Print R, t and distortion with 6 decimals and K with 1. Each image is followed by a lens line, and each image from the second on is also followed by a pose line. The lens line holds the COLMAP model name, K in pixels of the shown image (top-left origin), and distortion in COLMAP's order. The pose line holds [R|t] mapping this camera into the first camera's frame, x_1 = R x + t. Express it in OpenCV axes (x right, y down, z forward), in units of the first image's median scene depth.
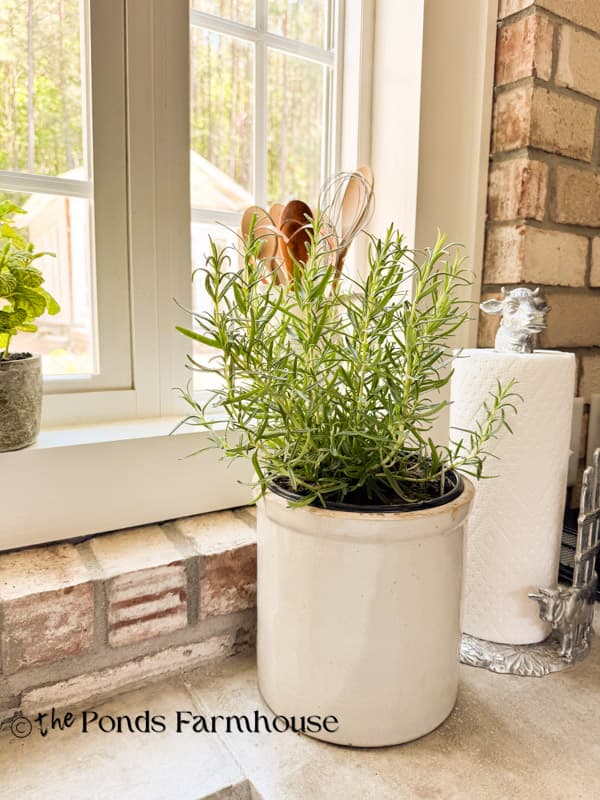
lens RADIAL K [[561.4, 0, 300.0], [0, 561.4, 400.0], [0, 0, 1]] dist [0.006205, -0.052560]
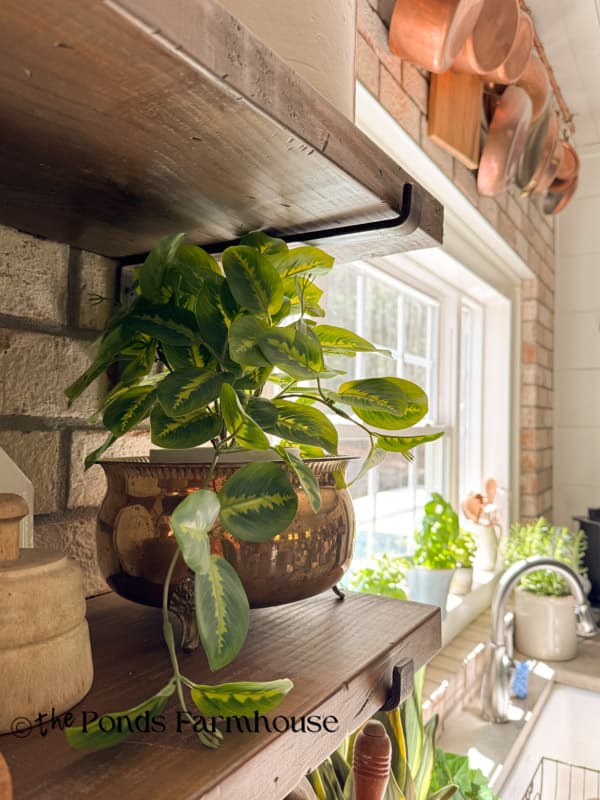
lens RADIAL K [[596.7, 0, 300.0], [0, 596.7, 400.0], [0, 0, 1]] dist [0.000555, -0.042195]
pose [[0.907849, 0.023669, 0.418629, -2.955434], [0.055746, 0.982729, -0.176456, -0.462426], [-0.415576, 0.183533, 0.890849, -1.989972]]
